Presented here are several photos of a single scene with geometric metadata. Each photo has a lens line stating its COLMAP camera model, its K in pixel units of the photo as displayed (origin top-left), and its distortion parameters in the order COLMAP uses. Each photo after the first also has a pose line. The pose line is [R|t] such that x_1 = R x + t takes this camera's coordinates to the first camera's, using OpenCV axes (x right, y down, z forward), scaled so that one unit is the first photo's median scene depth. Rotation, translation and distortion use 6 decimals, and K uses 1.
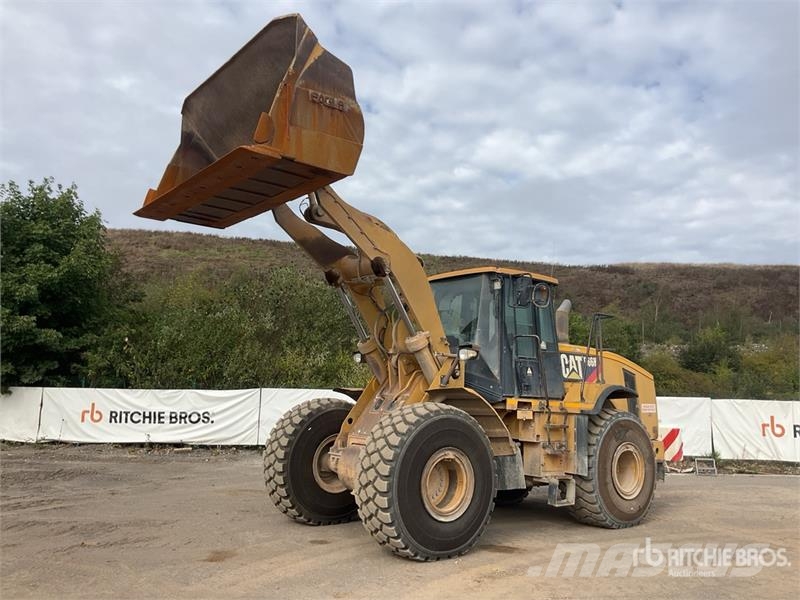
lens RADIAL K [[652.4, 0, 400.0], [0, 652.4, 300.0], [0, 0, 1]] dist [0.123105, -0.246005]
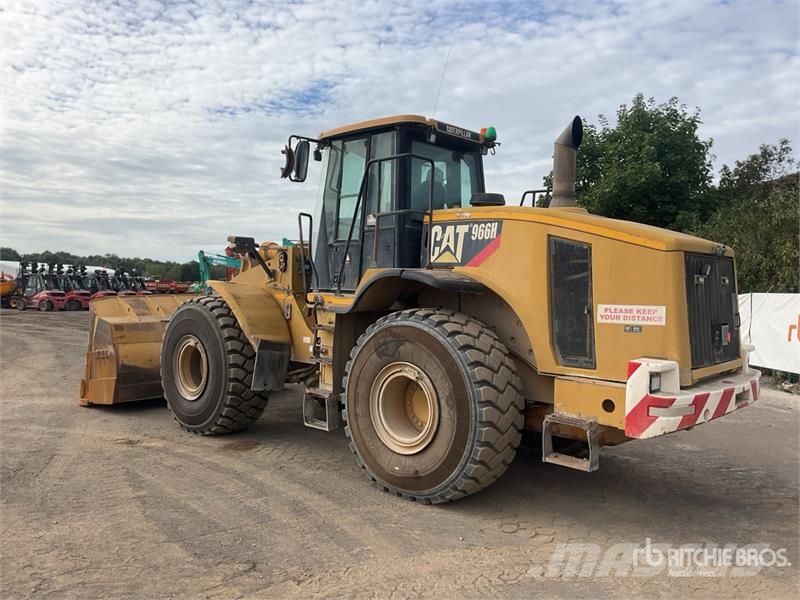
lens RADIAL K [[656.7, 0, 400.0], [0, 656.7, 300.0], [0, 0, 1]] dist [0.072036, -0.122016]
pose [[0.149867, -0.002576, -0.988703, 0.966109], [0.124801, 0.992047, 0.016332, 0.153134], [0.980798, -0.125839, 0.148997, 0.941555]]
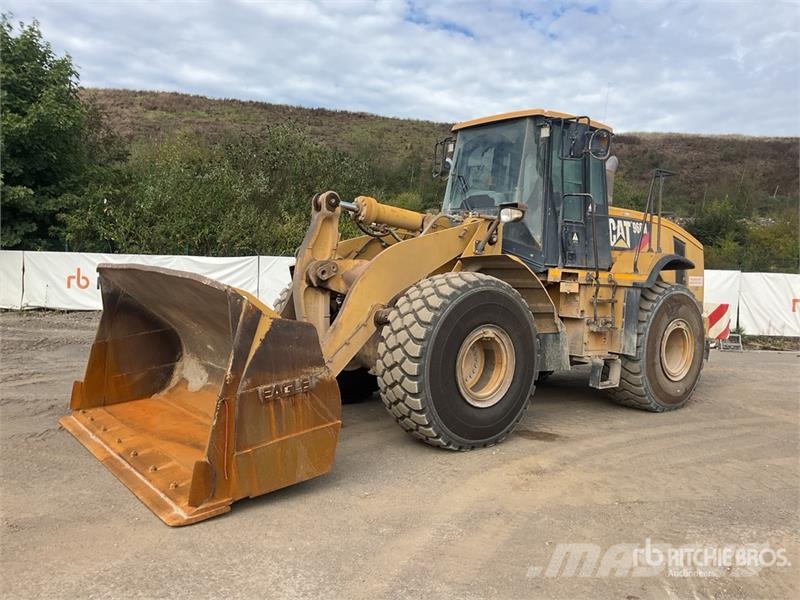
lens RADIAL K [[652.4, 0, 400.0], [0, 652.4, 300.0], [0, 0, 1]] dist [0.123105, -0.246005]
pose [[0.999889, 0.012047, 0.008769, -0.037477], [-0.013516, 0.981034, 0.193362, 0.026037], [-0.006274, -0.193459, 0.981088, 0.145912]]
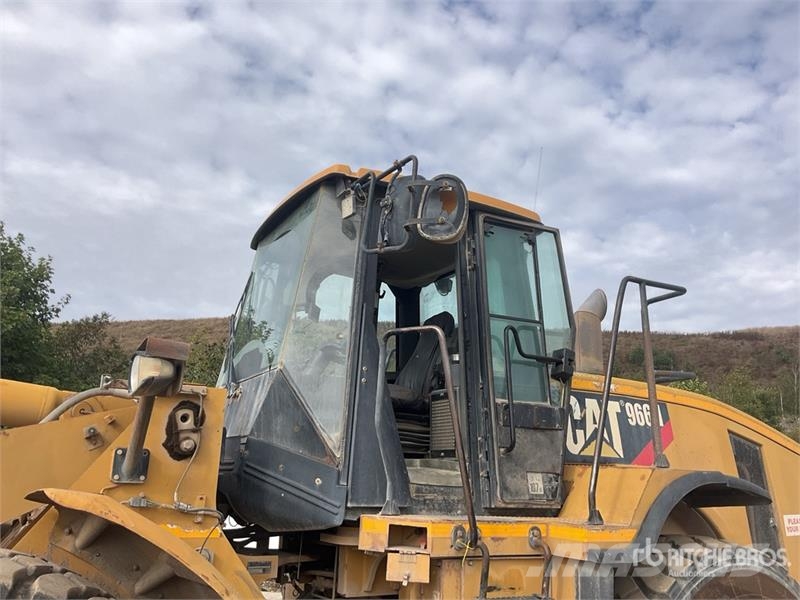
lens RADIAL K [[656.7, 0, 400.0], [0, 656.7, 300.0], [0, 0, 1]] dist [0.072036, -0.122016]
pose [[0.986411, -0.046468, -0.157591, 0.233177], [0.026878, 0.991889, -0.124236, 0.078849], [0.162086, 0.118312, 0.979658, 0.627677]]
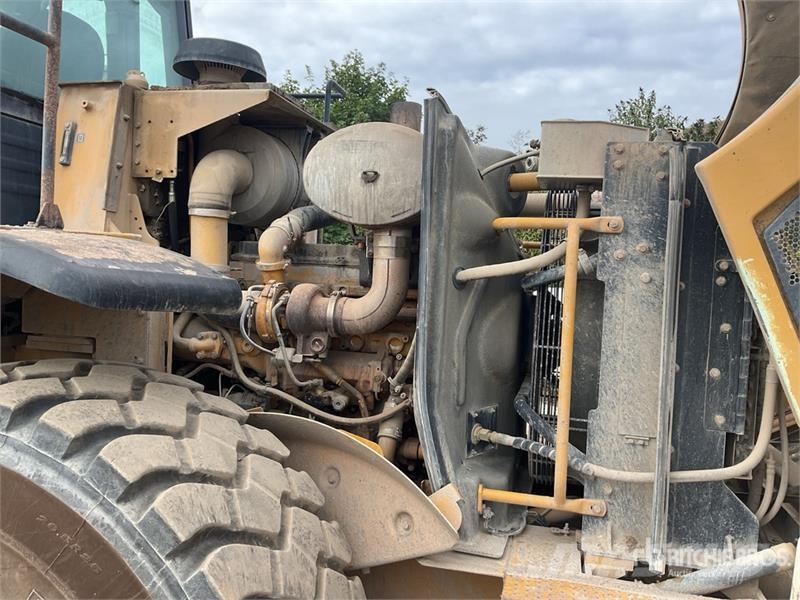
lens RADIAL K [[656.7, 0, 400.0], [0, 656.7, 300.0], [0, 0, 1]] dist [0.072036, -0.122016]
pose [[0.597539, 0.023289, -0.801502, 0.542104], [0.091633, 0.991046, 0.097111, 0.148426], [0.796587, -0.131472, 0.590055, 1.035447]]
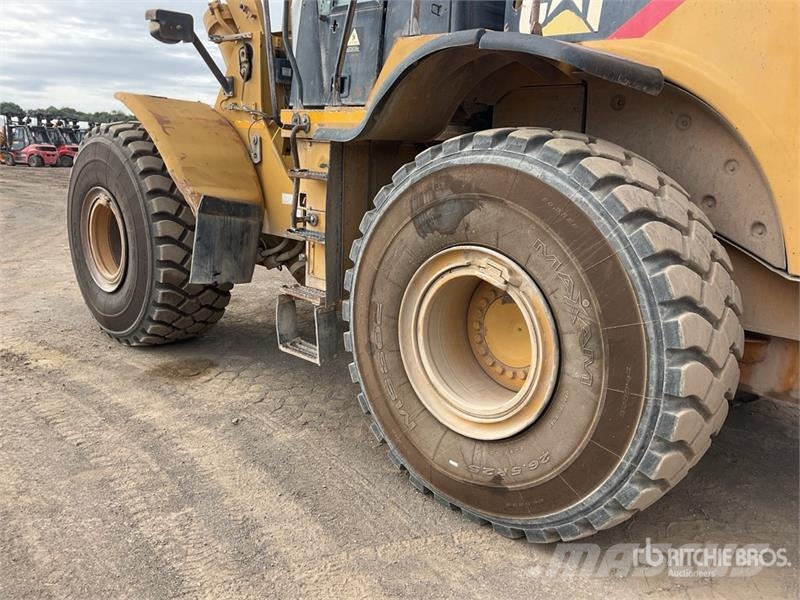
lens RADIAL K [[659.5, 0, 392.8], [0, 659.5, 300.6], [0, 0, 1]] dist [0.081480, -0.149381]
pose [[0.118460, 0.199226, -0.972767, 0.629190], [0.111176, 0.970844, 0.212371, 0.180055], [0.986715, -0.133306, 0.092857, 0.965352]]
